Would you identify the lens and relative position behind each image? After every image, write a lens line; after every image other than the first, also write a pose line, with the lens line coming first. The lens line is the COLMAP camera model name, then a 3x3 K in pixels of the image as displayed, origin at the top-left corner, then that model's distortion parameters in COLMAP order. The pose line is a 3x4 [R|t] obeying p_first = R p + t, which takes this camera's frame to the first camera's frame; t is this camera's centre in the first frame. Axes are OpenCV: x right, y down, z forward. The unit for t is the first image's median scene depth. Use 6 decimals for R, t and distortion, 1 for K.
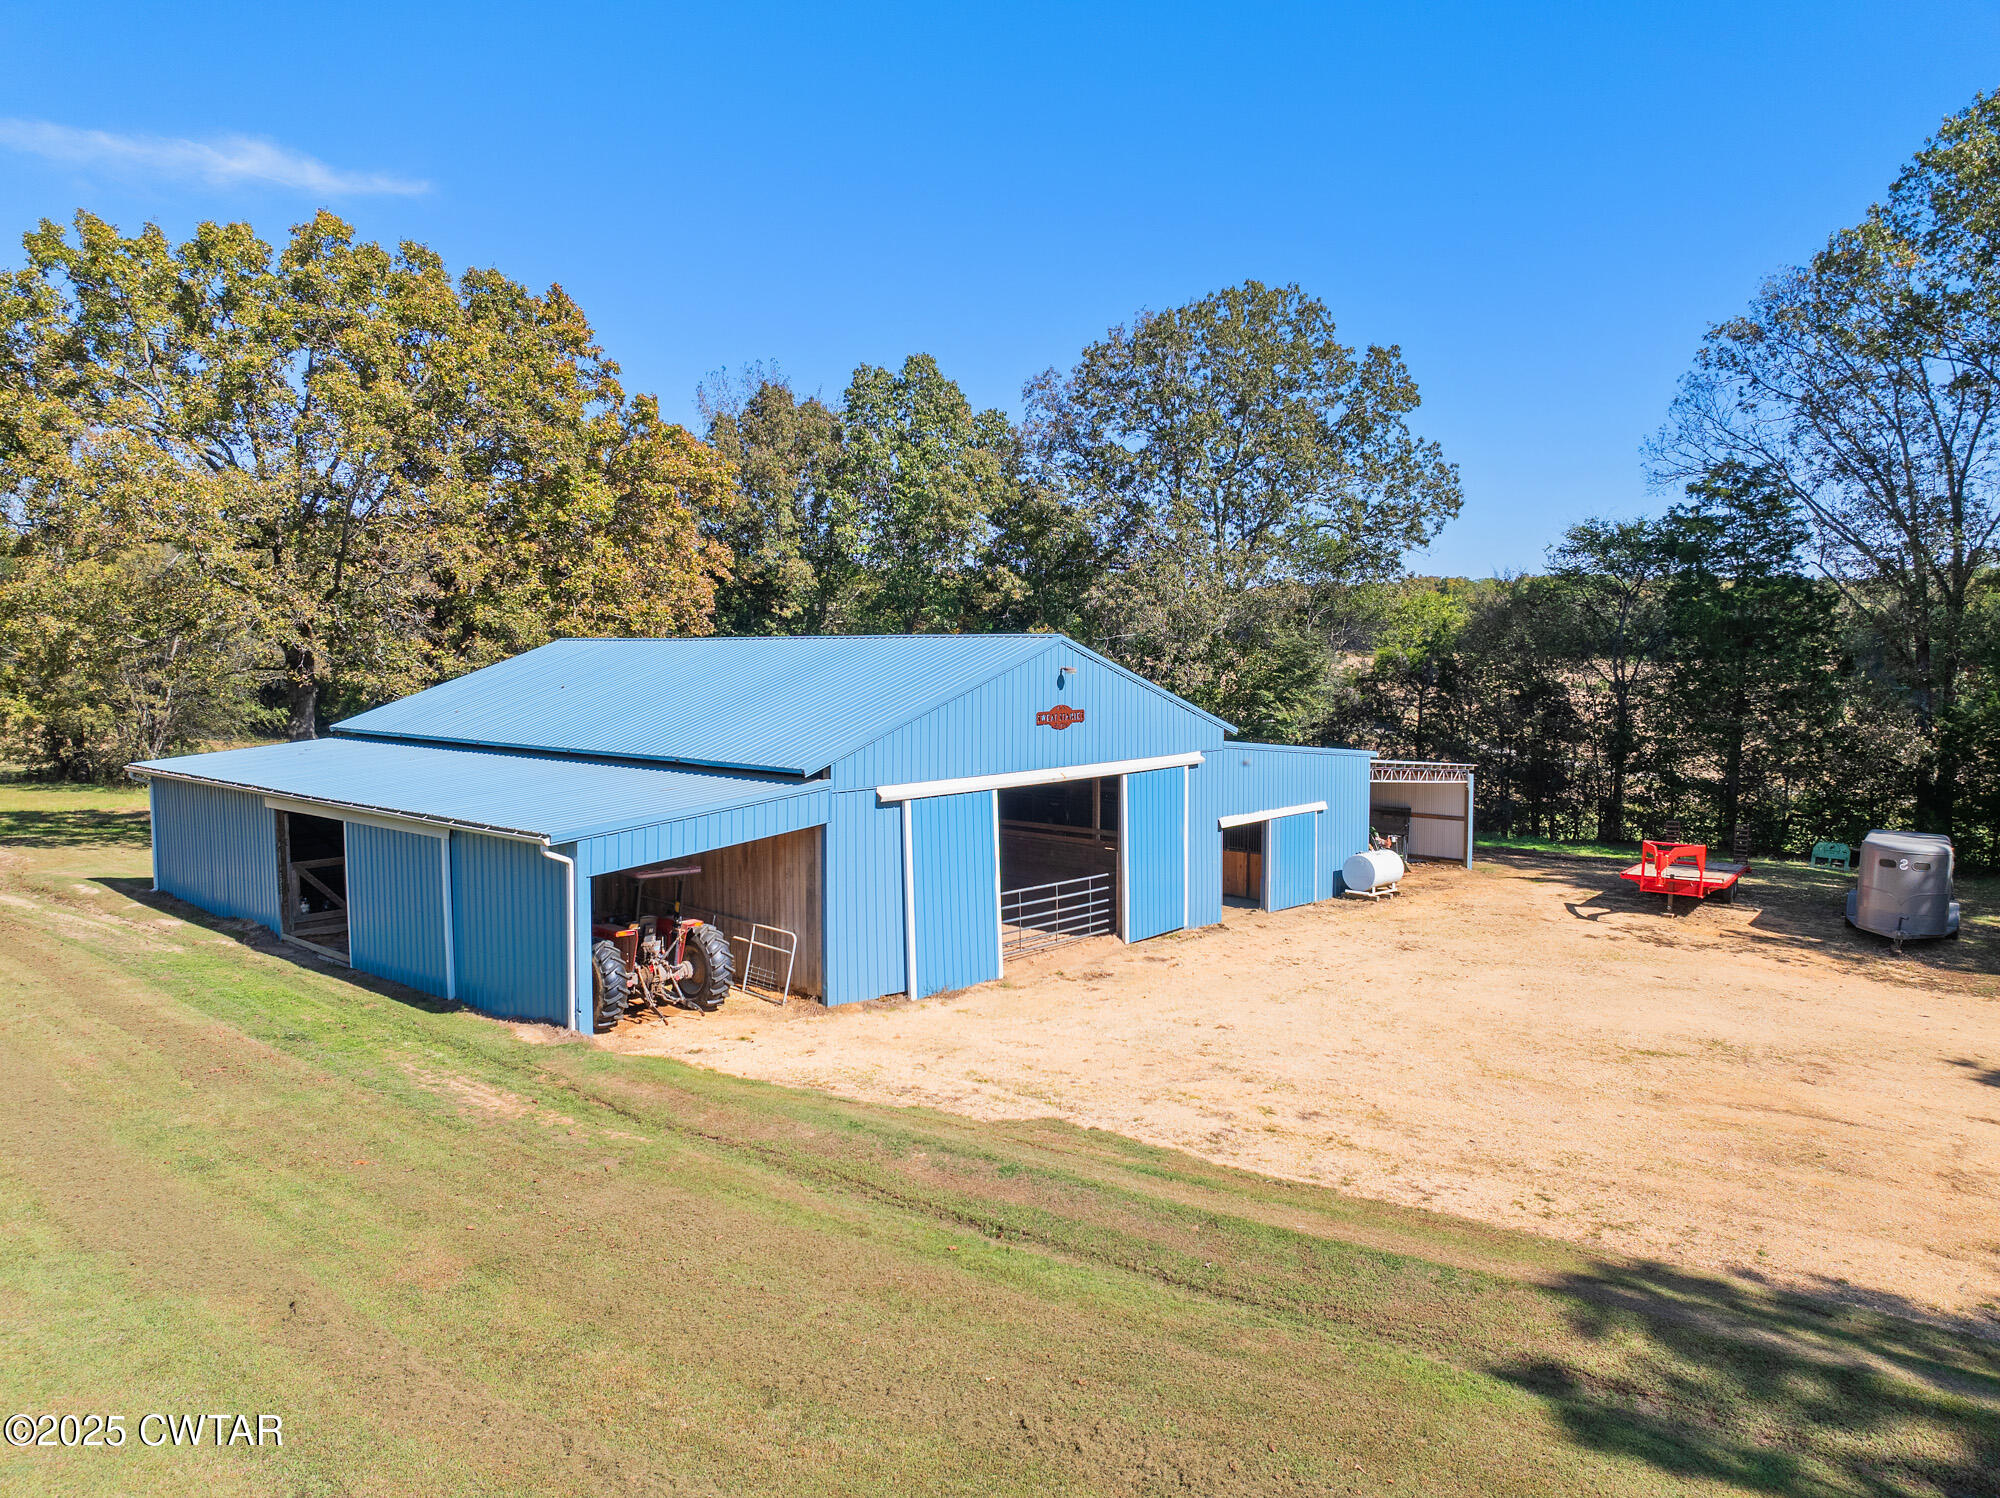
lens RADIAL K [[1399.4, 0, 1000.0], [0, 1399.4, 749.0], [0, 0, 1]] dist [-0.007795, -0.024575]
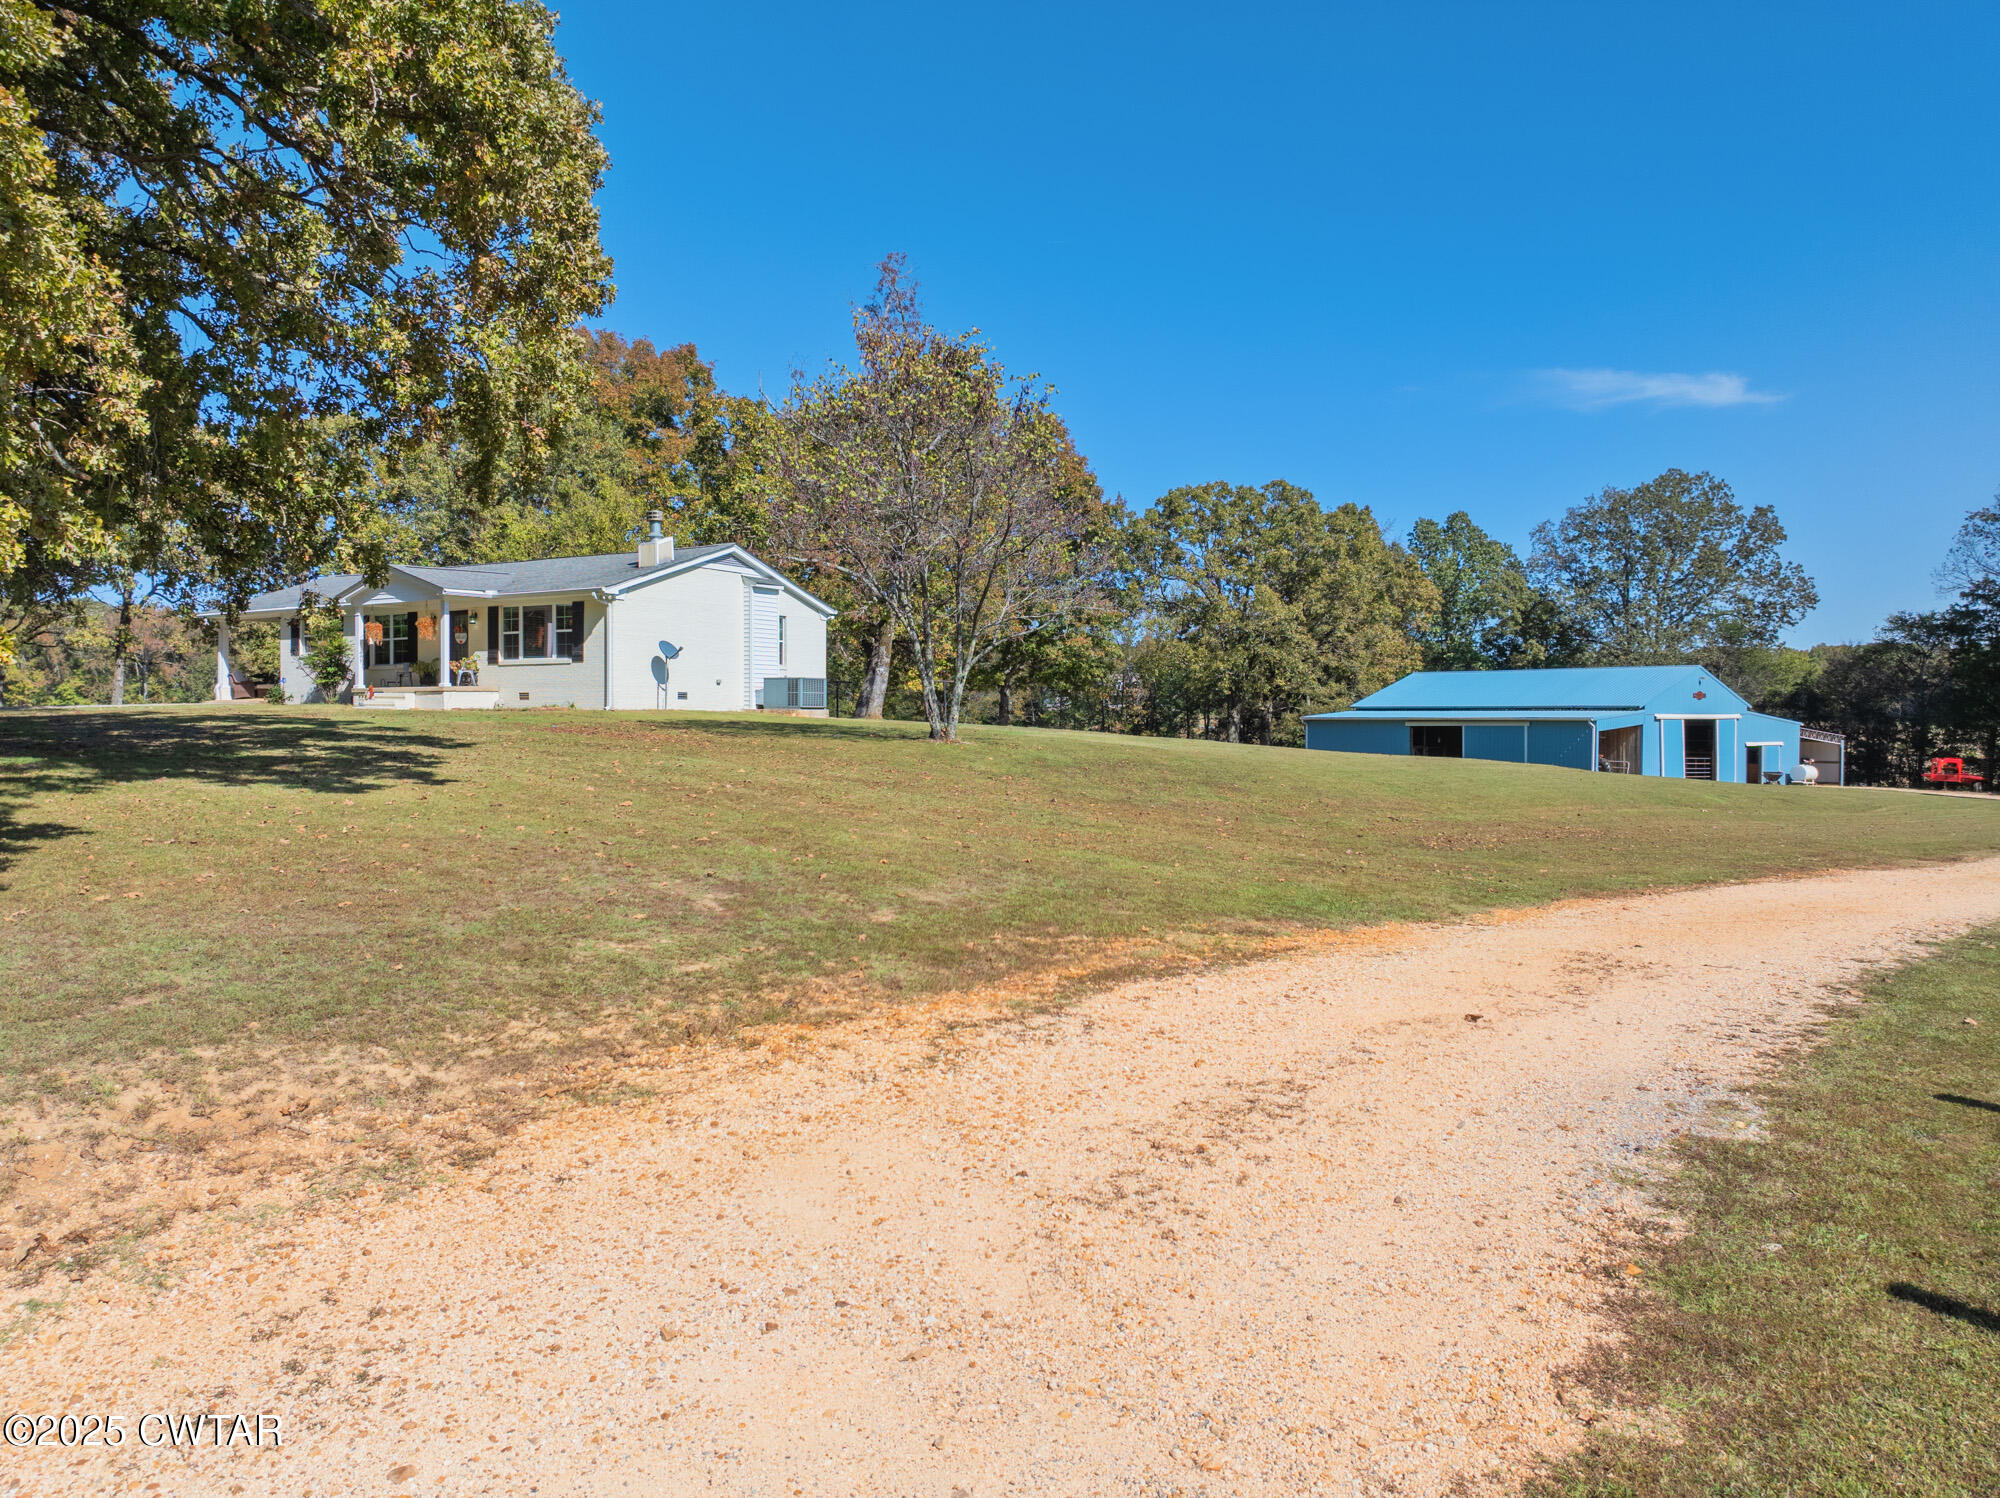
lens RADIAL K [[1399.4, 0, 1000.0], [0, 1399.4, 749.0], [0, 0, 1]] dist [-0.007795, -0.024575]
pose [[0.985606, 0.009084, -0.168813, -0.383585], [-0.017530, 0.998664, -0.048611, 0.108164], [0.168146, 0.050870, 0.984449, -0.867377]]
